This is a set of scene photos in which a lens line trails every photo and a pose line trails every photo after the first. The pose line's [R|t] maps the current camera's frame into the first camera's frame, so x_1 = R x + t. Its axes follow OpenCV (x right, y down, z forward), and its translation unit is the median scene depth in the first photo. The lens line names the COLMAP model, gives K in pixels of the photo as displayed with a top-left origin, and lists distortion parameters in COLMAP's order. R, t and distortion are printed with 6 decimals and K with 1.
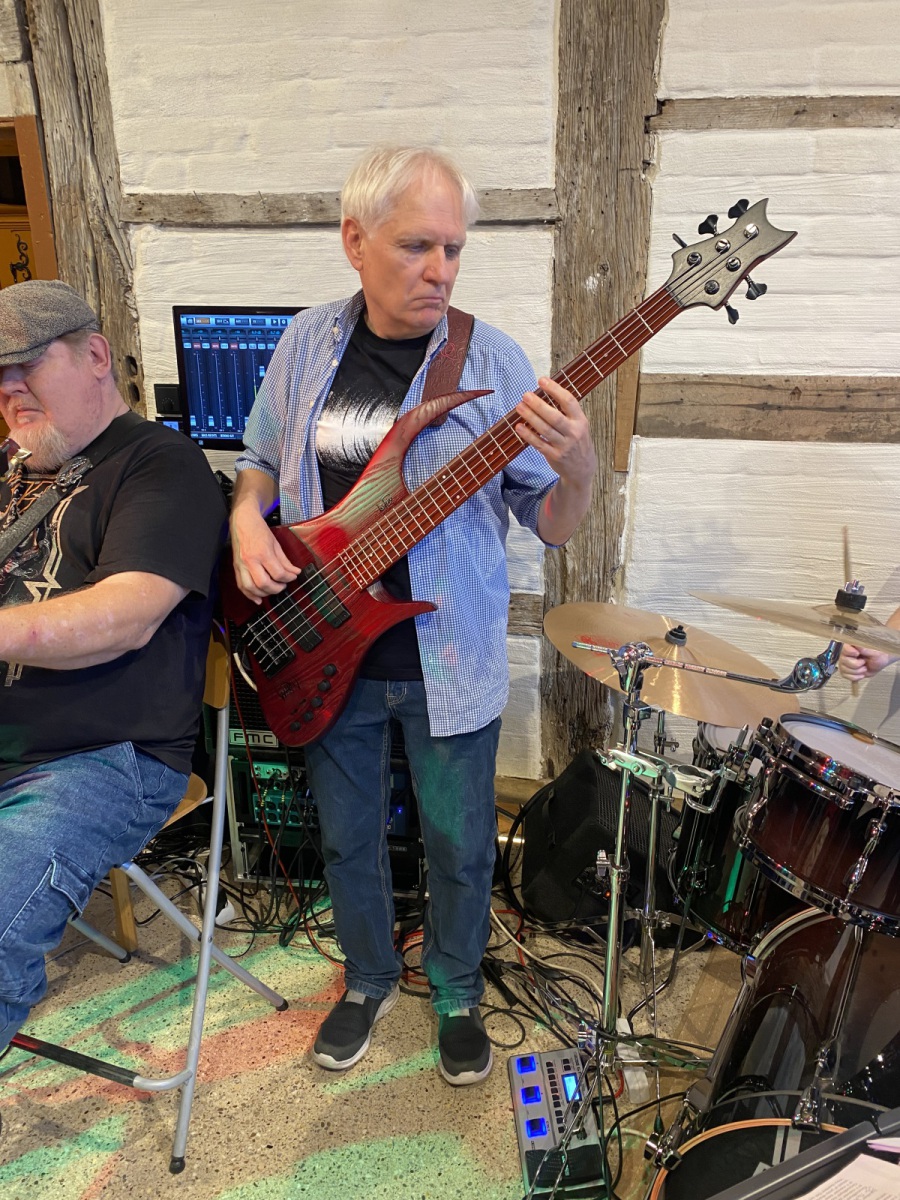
lens RADIAL K [[918.3, 0, 467.6], [0, 918.3, 605.9], [0, 0, 1]] dist [0.017074, -0.006519]
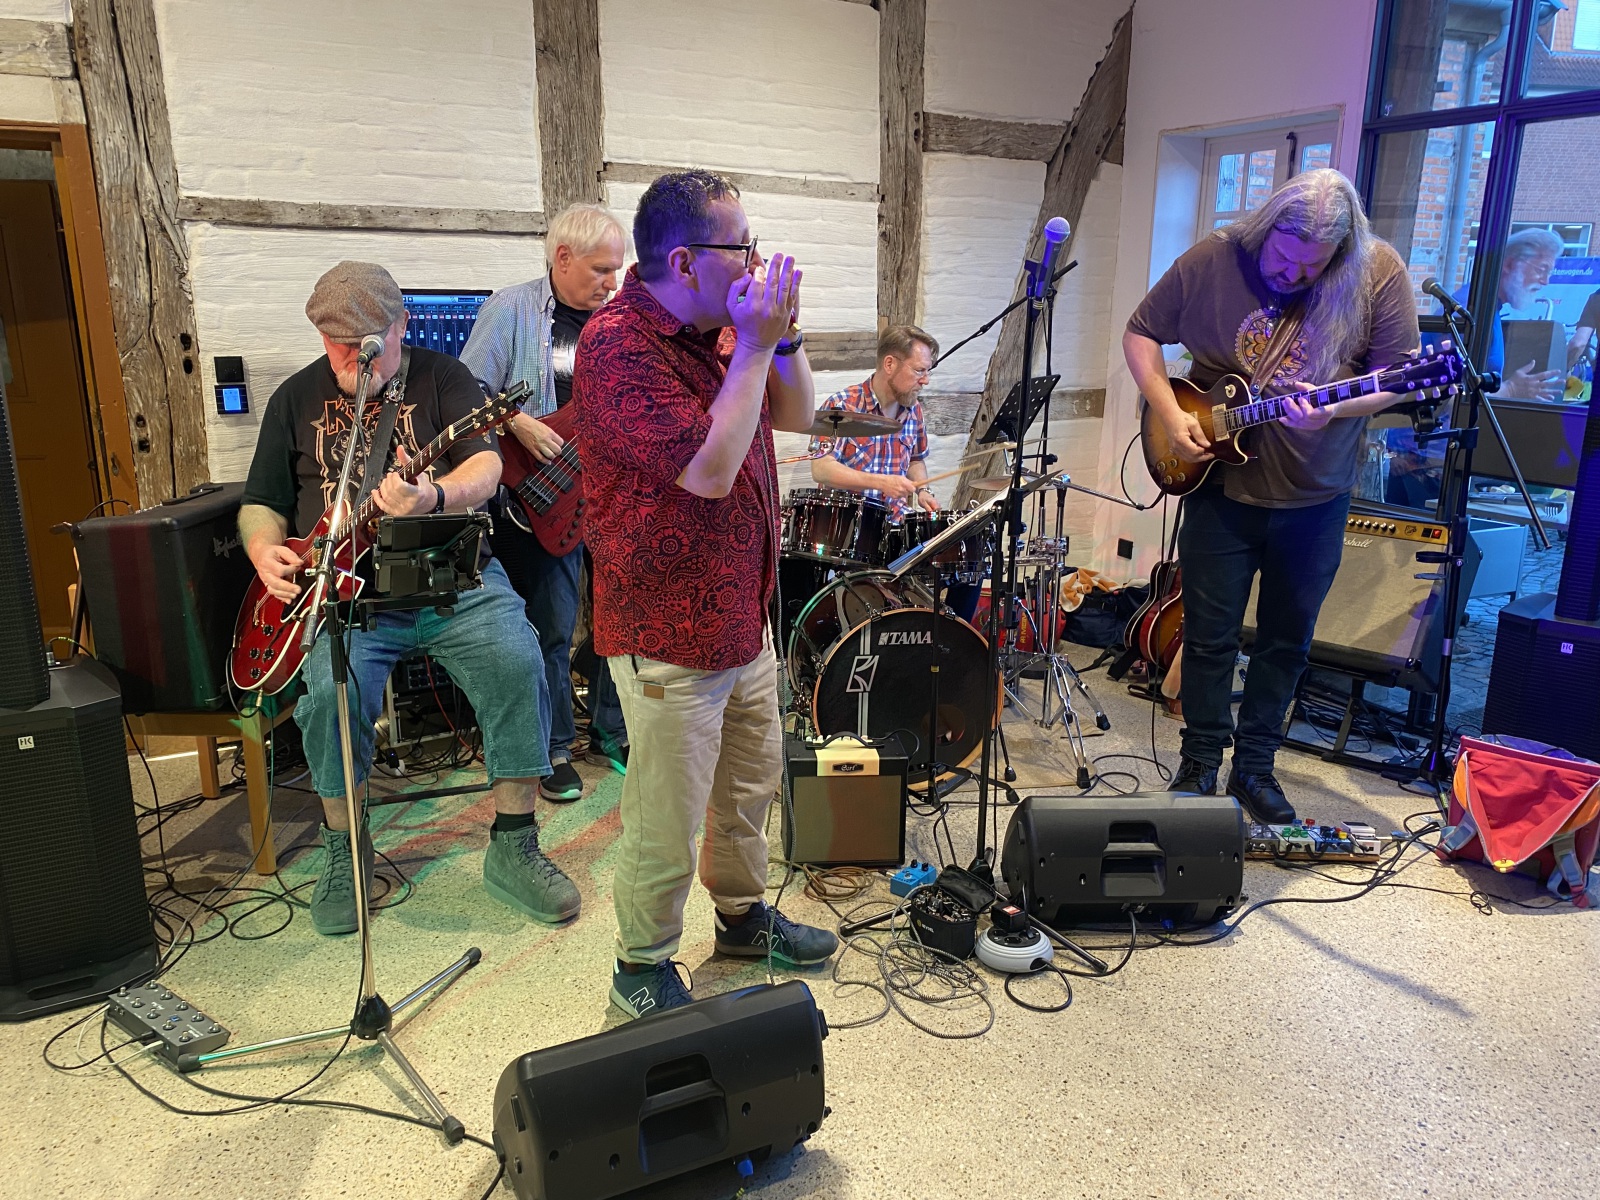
lens RADIAL K [[1224.4, 0, 797.5], [0, 1224.4, 602.6], [0, 0, 1]] dist [0.017074, -0.006519]
pose [[0.765339, -0.158944, 0.623692, -0.899679], [0.197821, 0.980213, 0.007053, 0.222743], [-0.612472, 0.117981, 0.781638, -0.699672]]
